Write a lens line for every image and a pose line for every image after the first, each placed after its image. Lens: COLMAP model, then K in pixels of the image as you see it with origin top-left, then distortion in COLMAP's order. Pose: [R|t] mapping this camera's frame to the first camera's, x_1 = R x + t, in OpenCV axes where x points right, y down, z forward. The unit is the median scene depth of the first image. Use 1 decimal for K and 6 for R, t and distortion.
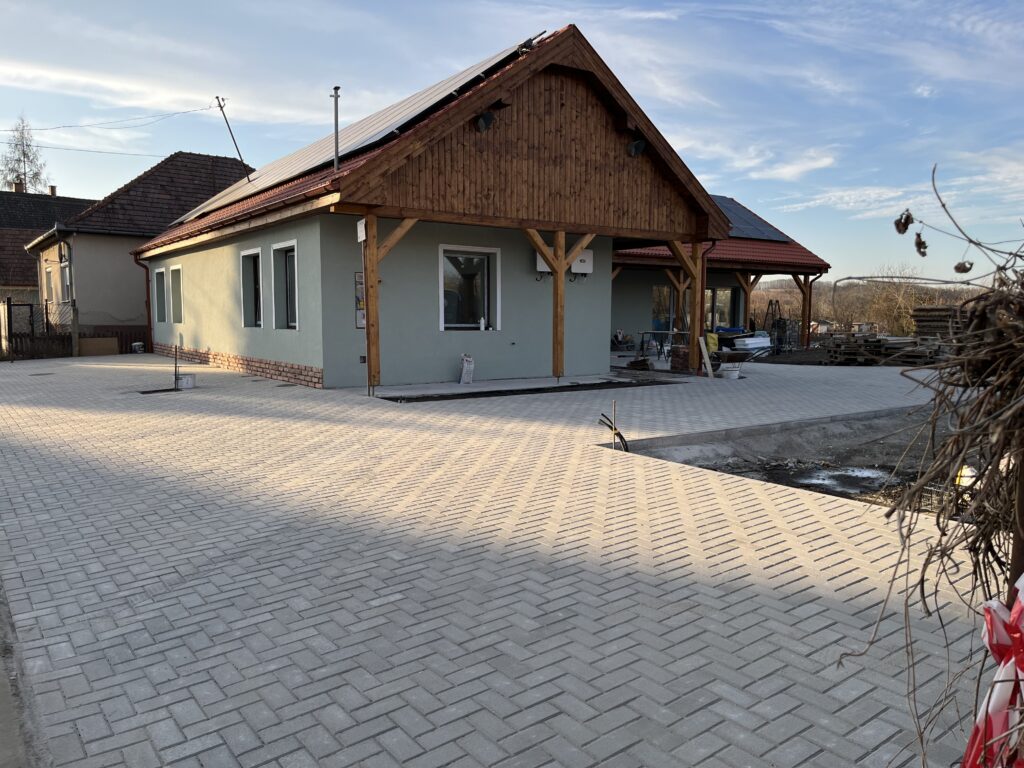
lens RADIAL K [[784.0, 0, 510.2], [0, 784.0, 381.9], [0, 0, 1]] dist [-0.008834, -0.000810]
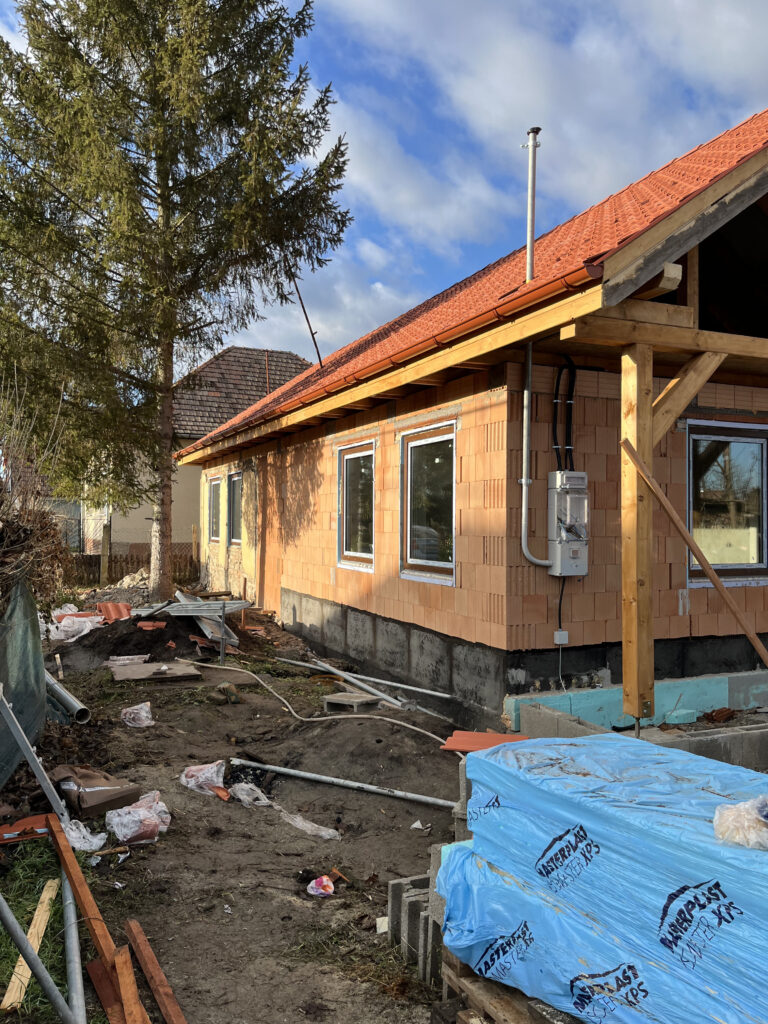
lens RADIAL K [[784.0, 0, 384.8], [0, 784.0, 511.3], [0, 0, 1]] dist [-0.008834, -0.000810]
pose [[0.981974, -0.002546, -0.188998, -0.092698], [-0.016256, 0.995067, -0.097868, -0.024572], [0.188315, 0.099176, 0.977088, 0.199234]]
